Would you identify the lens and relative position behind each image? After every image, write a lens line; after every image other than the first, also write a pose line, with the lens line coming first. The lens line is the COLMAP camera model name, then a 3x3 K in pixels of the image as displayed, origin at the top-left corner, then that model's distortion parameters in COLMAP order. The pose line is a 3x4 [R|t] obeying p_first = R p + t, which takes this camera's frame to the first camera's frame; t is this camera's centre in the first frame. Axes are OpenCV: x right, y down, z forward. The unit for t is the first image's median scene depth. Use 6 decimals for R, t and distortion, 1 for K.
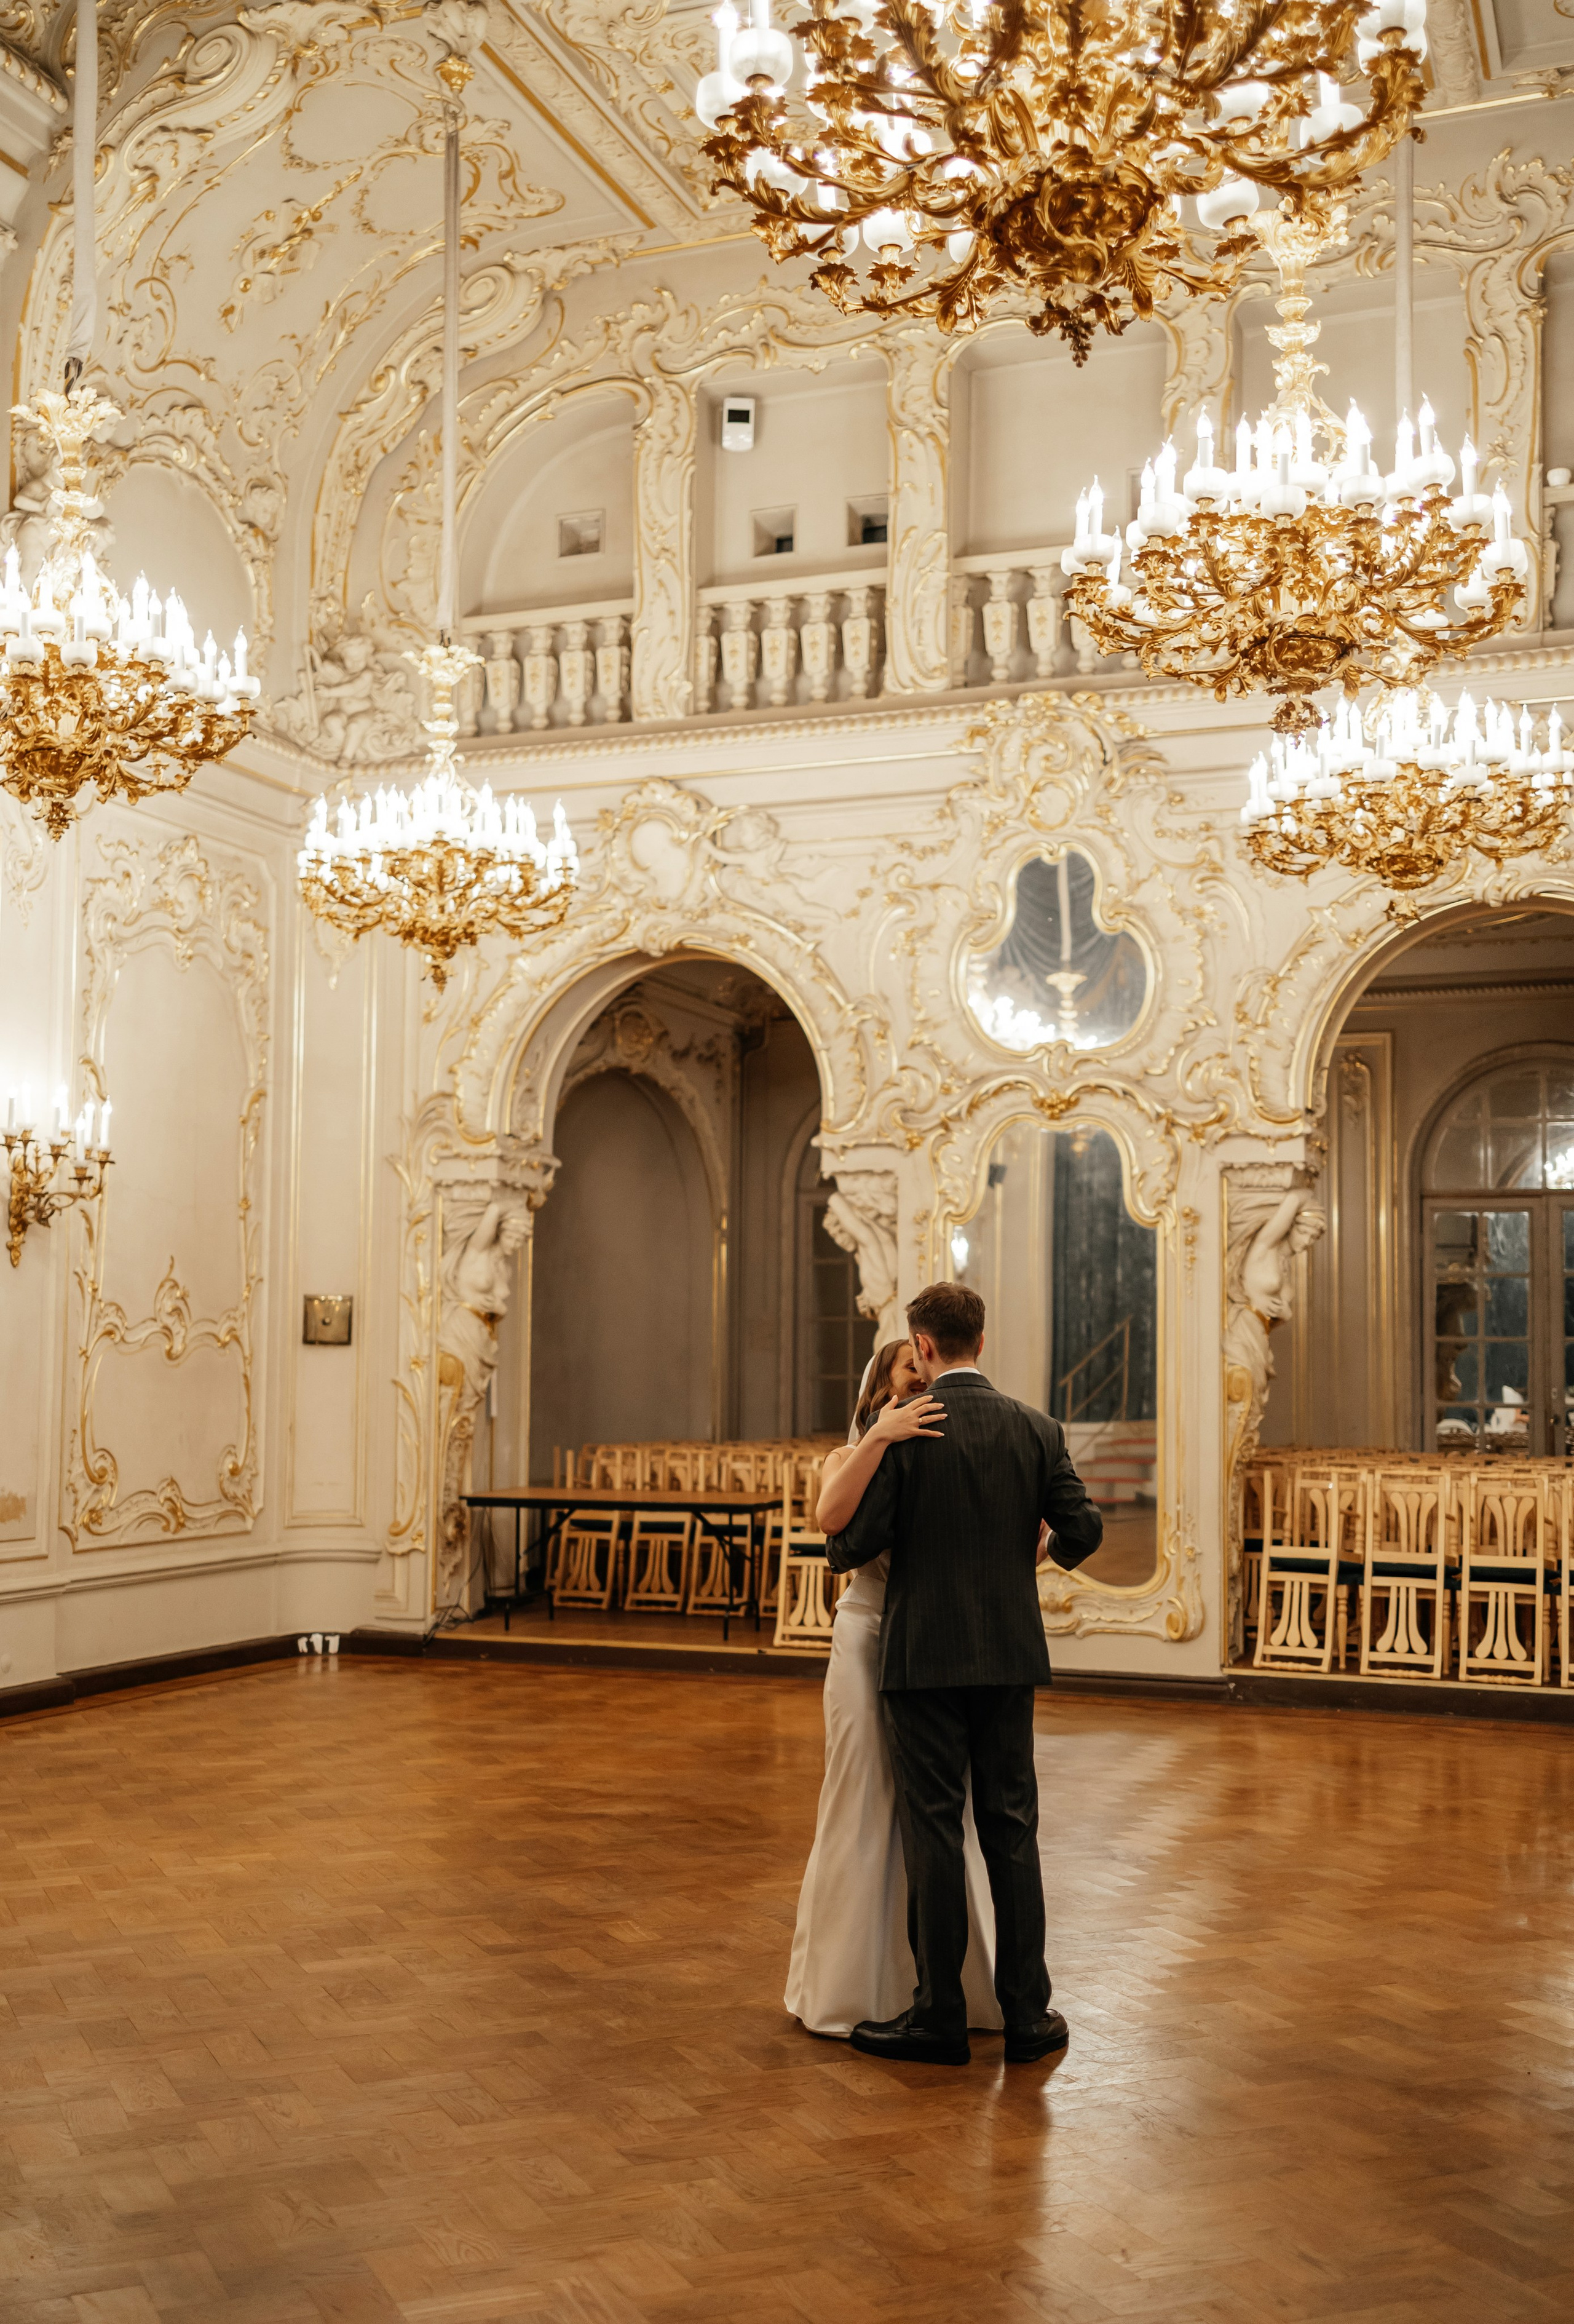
lens RADIAL K [[2537.4, 0, 755.8], [0, 2537.4, 1240.0], [0, 0, 1]] dist [0.027084, 0.012348]
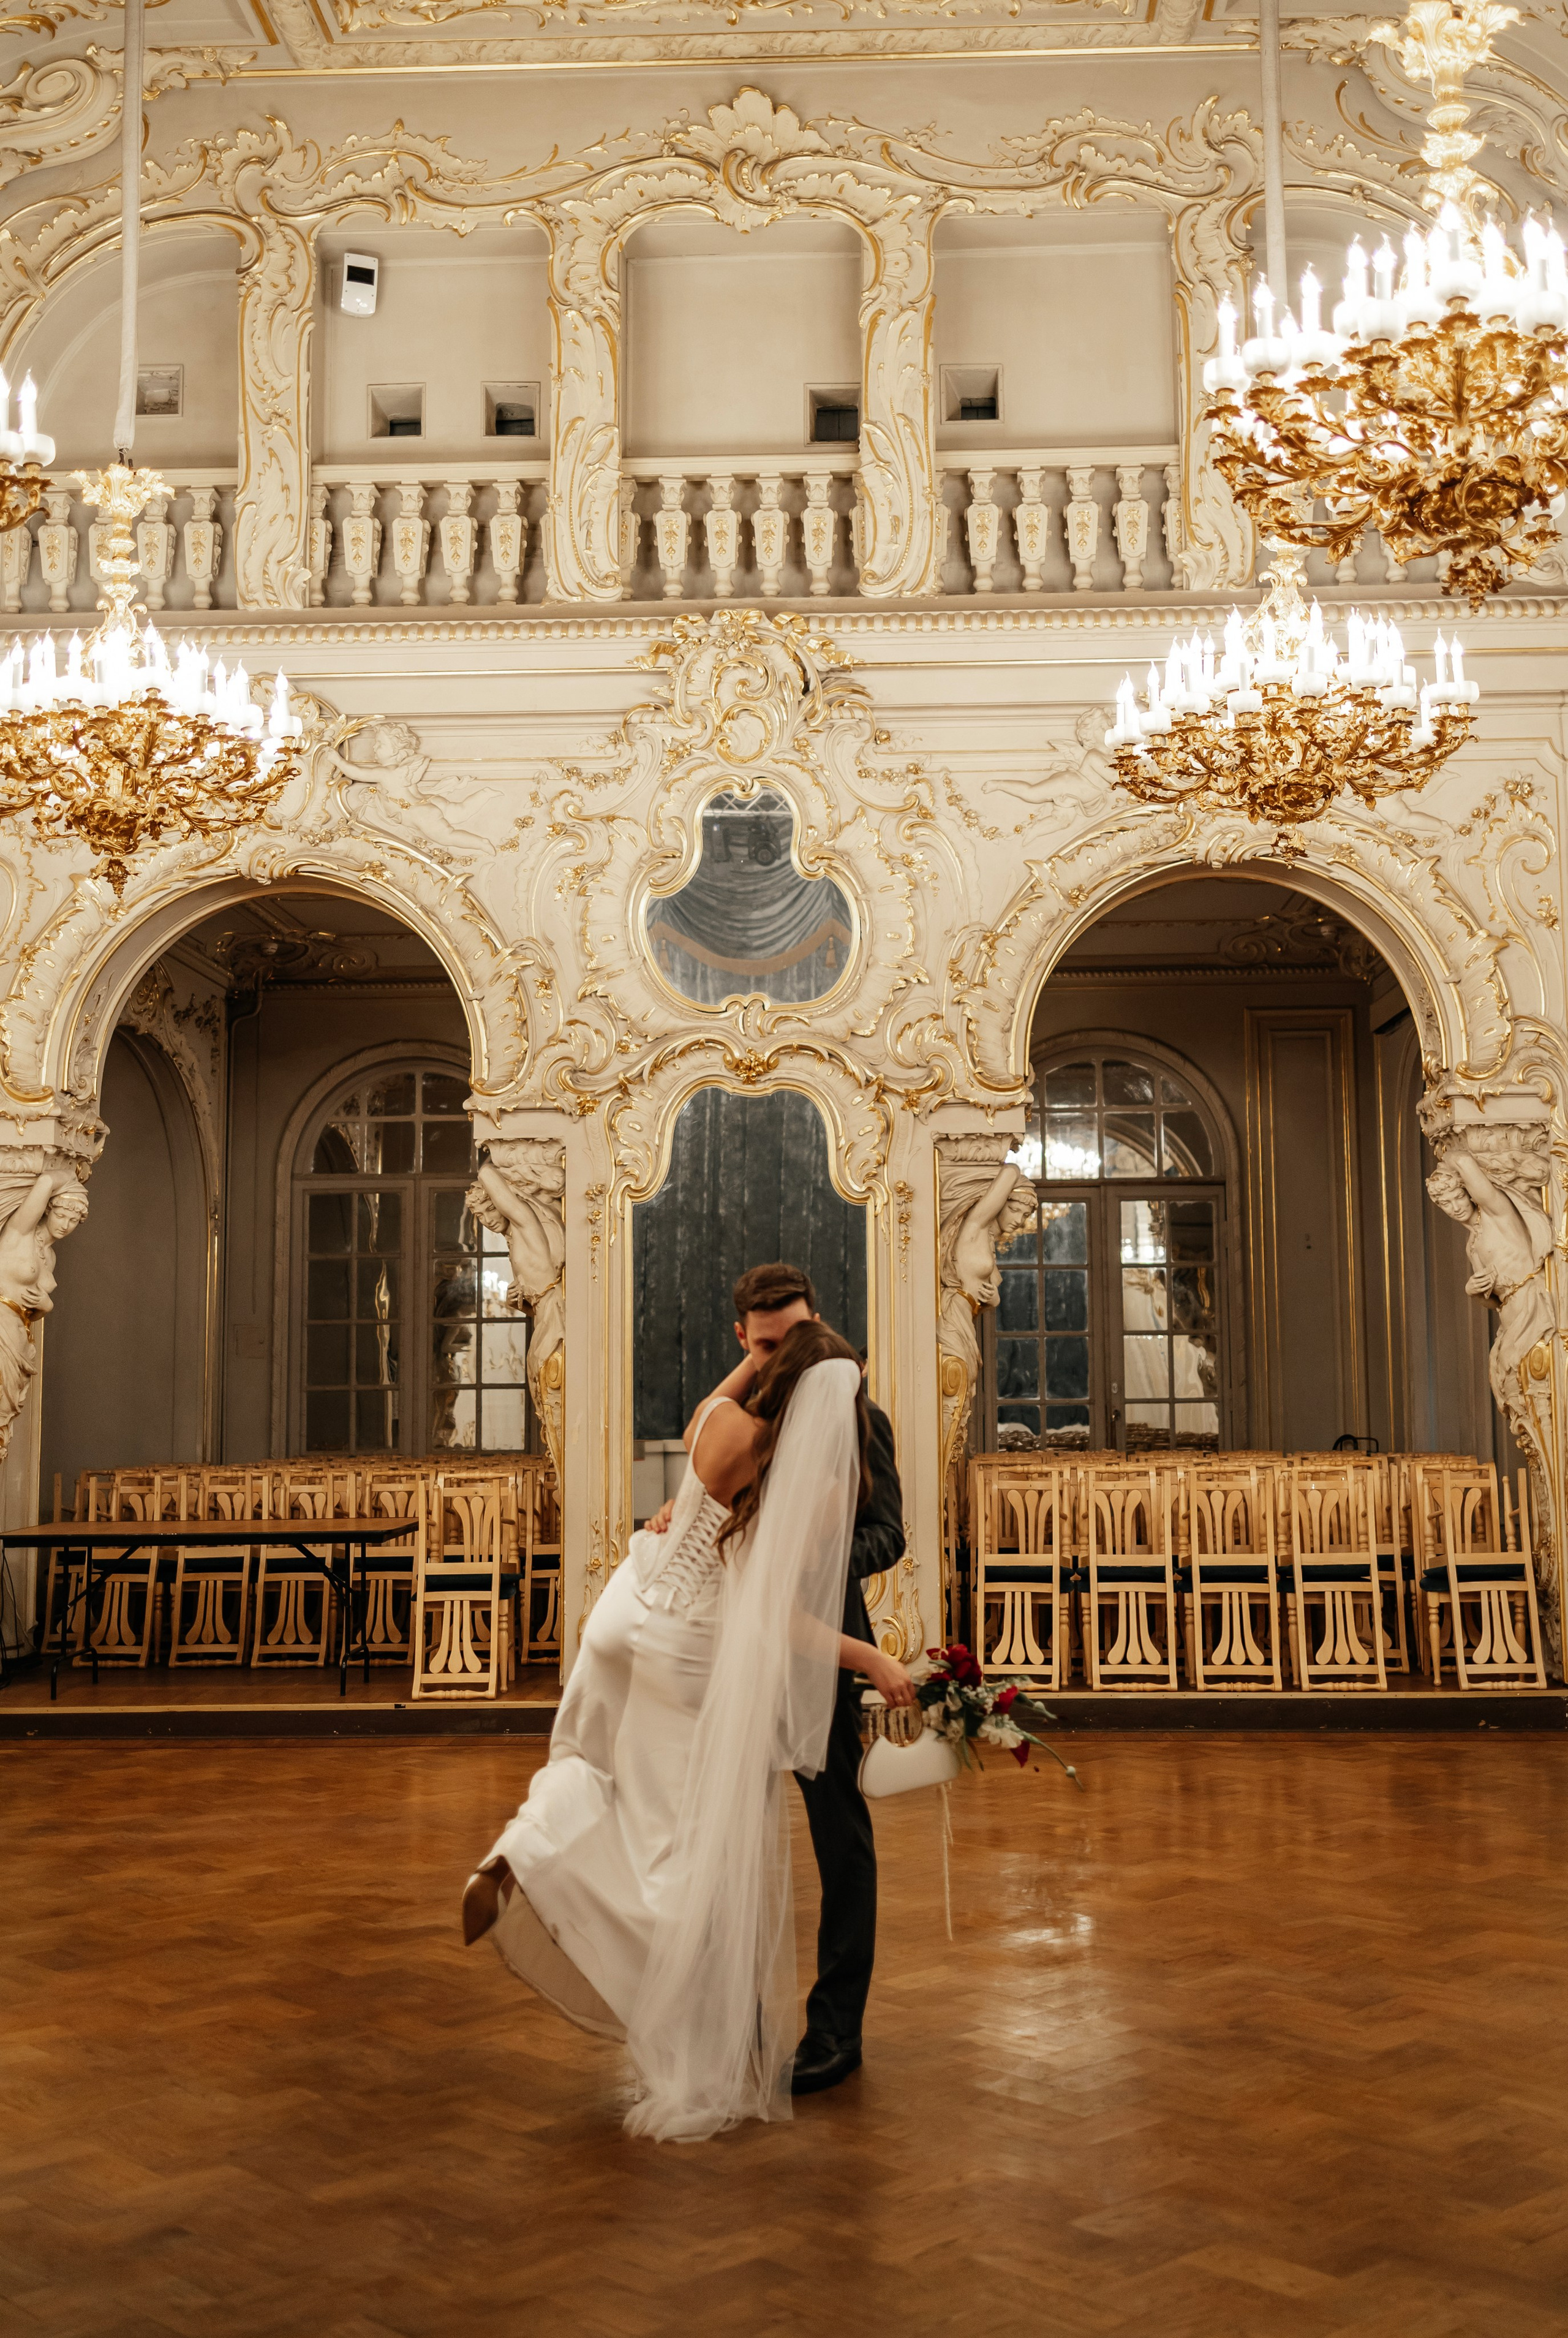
lens RADIAL K [[2542.2, 0, 843.7], [0, 2542.2, 1120.8], [0, 0, 1]] dist [0.034860, -0.020068]
pose [[0.938458, 0.019209, 0.344858, -0.156814], [0.000249, 0.998414, -0.056289, 0.015880], [-0.345393, 0.052911, 0.936965, 0.146984]]
